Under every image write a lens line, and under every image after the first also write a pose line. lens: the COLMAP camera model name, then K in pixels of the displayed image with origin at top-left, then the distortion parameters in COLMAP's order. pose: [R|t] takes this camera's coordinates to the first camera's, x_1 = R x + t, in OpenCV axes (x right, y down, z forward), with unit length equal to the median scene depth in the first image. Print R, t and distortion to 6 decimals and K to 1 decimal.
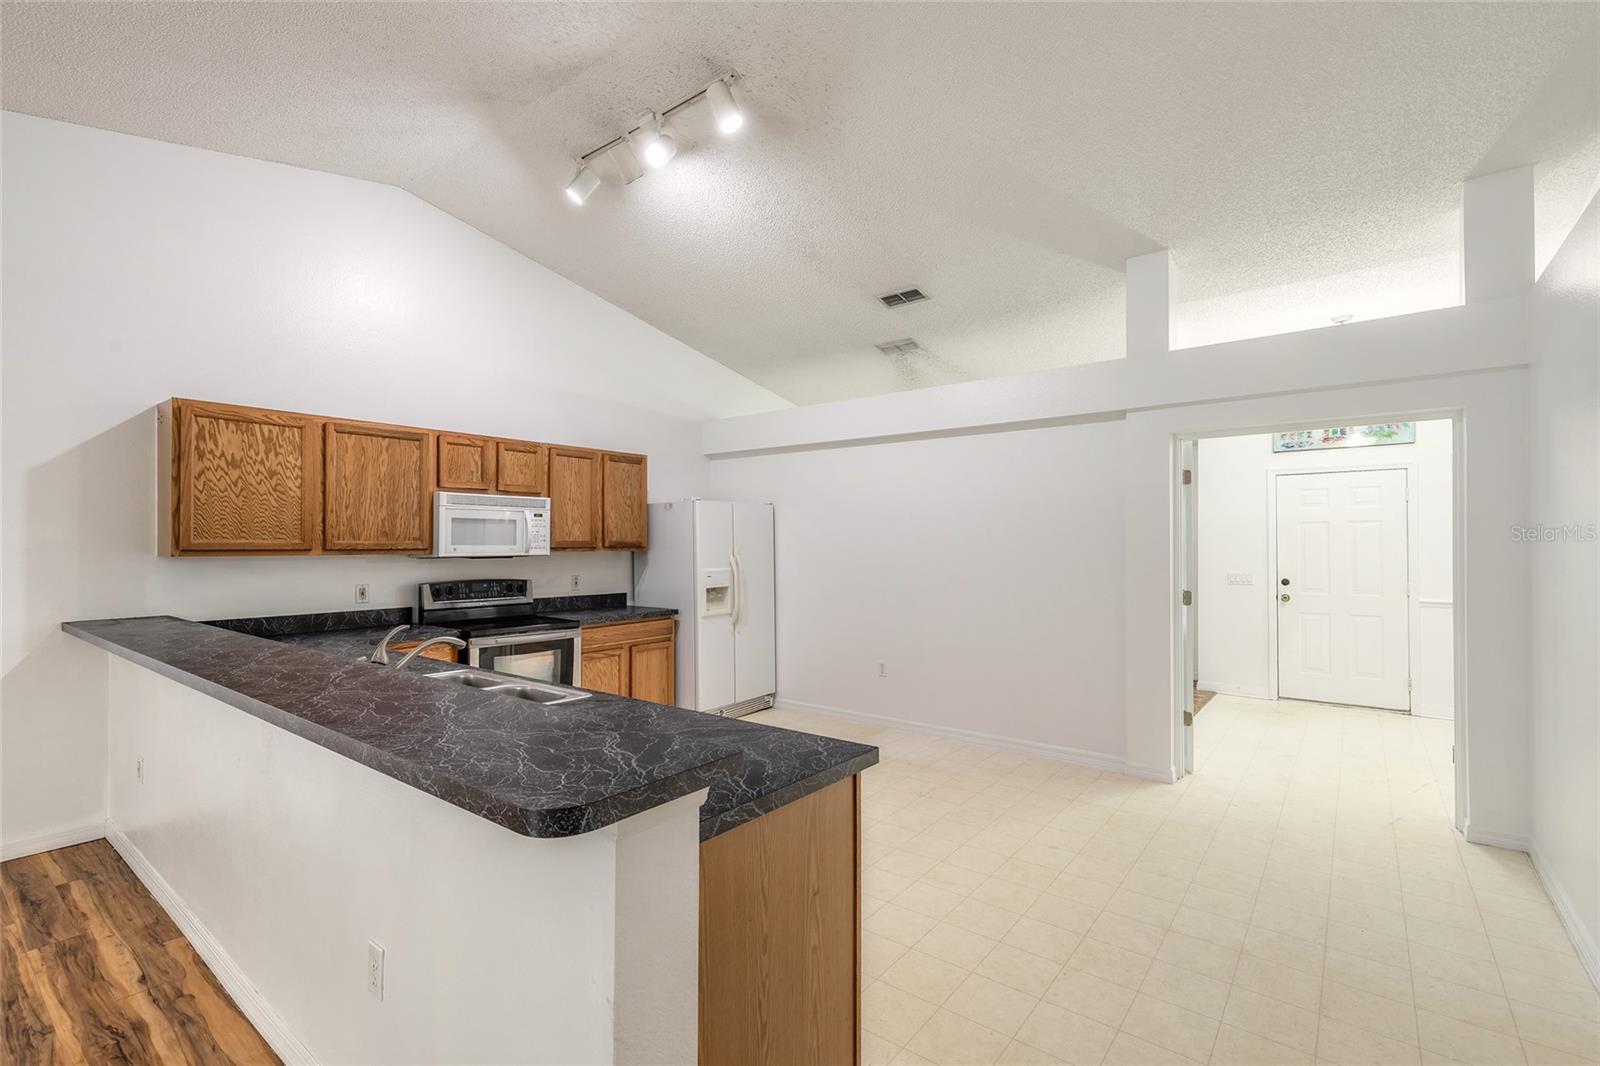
lens RADIAL K [[723.0, 0, 795.6], [0, 723.0, 533.2], [0, 0, 1]] dist [0.015256, -0.002572]
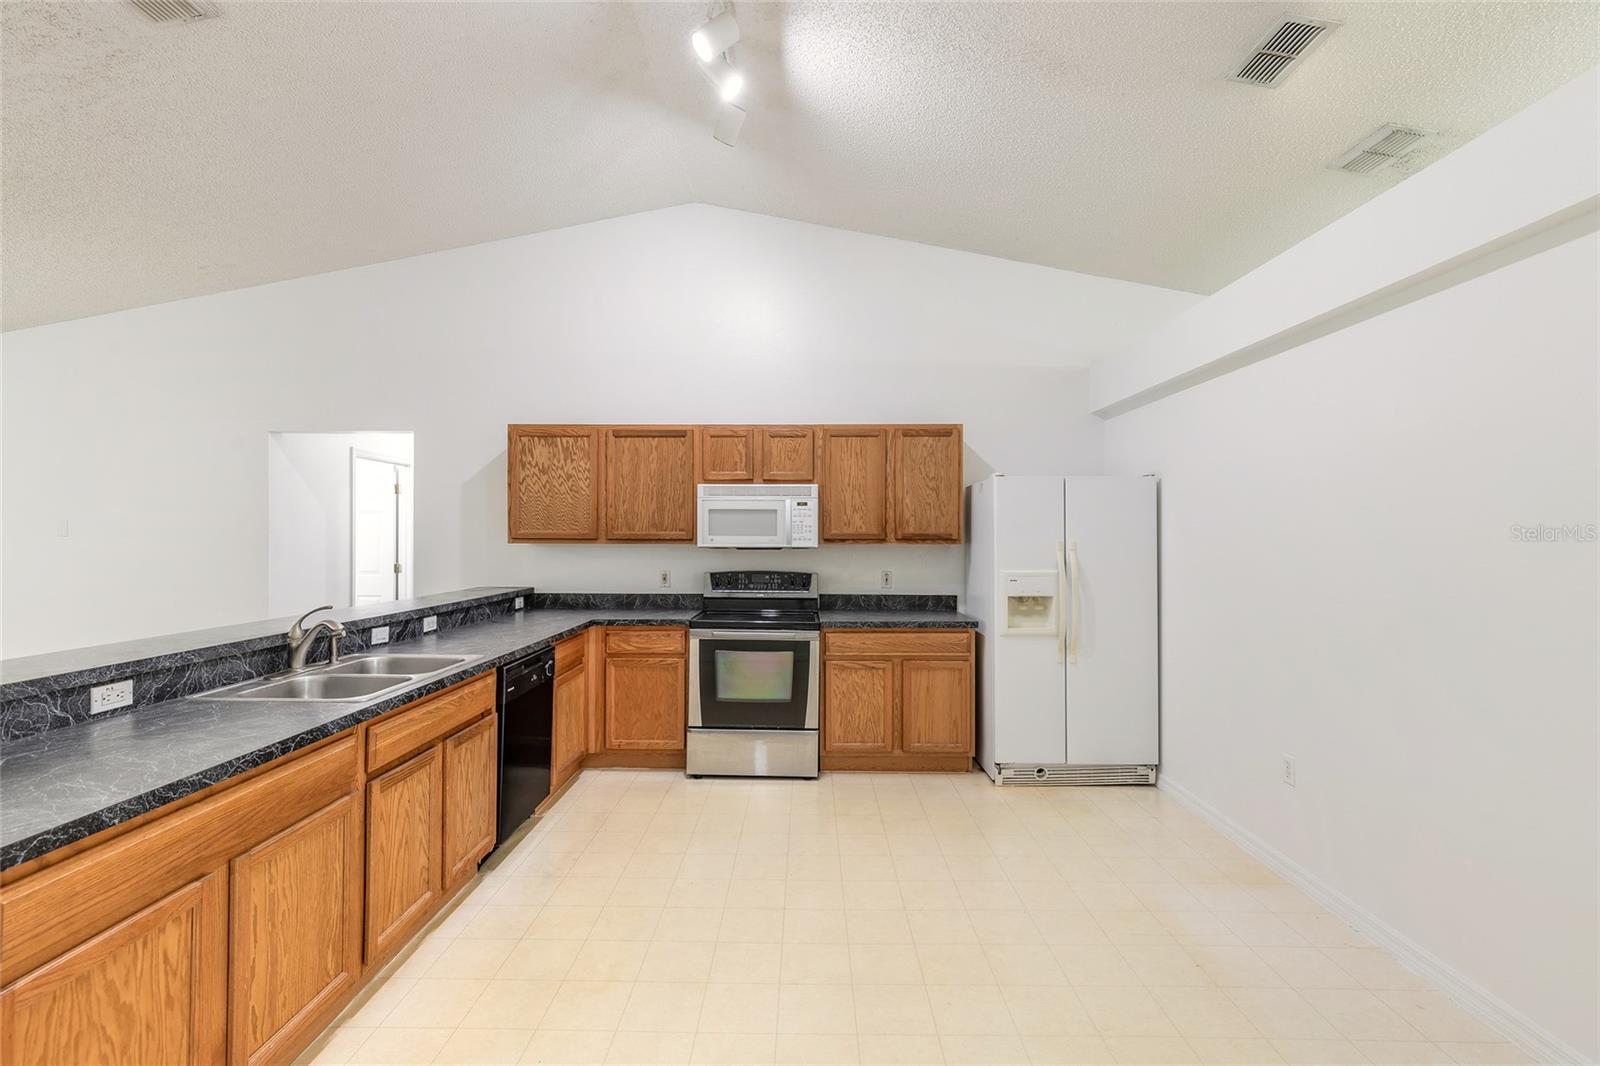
lens RADIAL K [[723.0, 0, 804.1], [0, 723.0, 530.4], [0, 0, 1]] dist [0.015256, -0.002572]
pose [[0.604467, -0.002892, -0.796625, 0.389641], [0.007373, 0.999971, 0.001964, 0.007453], [0.796596, -0.007060, 0.604470, 0.457042]]
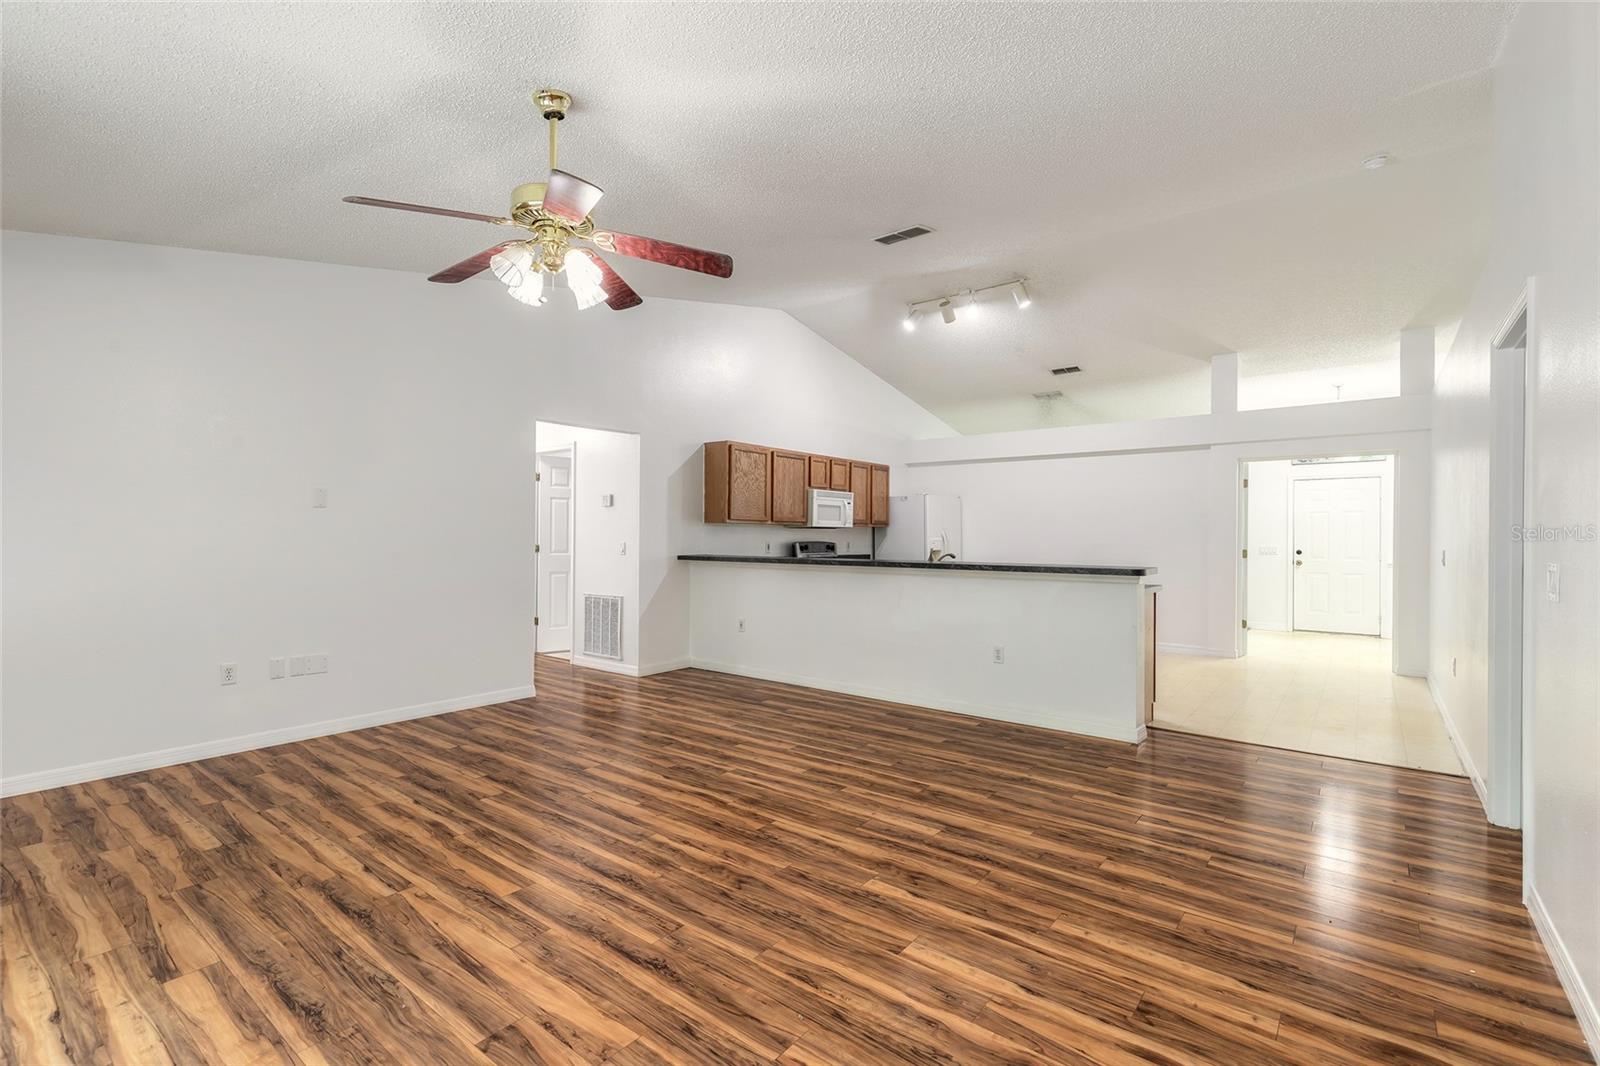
lens RADIAL K [[723.0, 0, 799.0], [0, 723.0, 536.6], [0, 0, 1]] dist [0.015256, -0.002572]
pose [[0.999969, 0.007820, -0.000265, -0.481666], [-0.007816, 0.999898, 0.011972, 0.033535], [0.000358, -0.011970, 0.999928, -0.674027]]
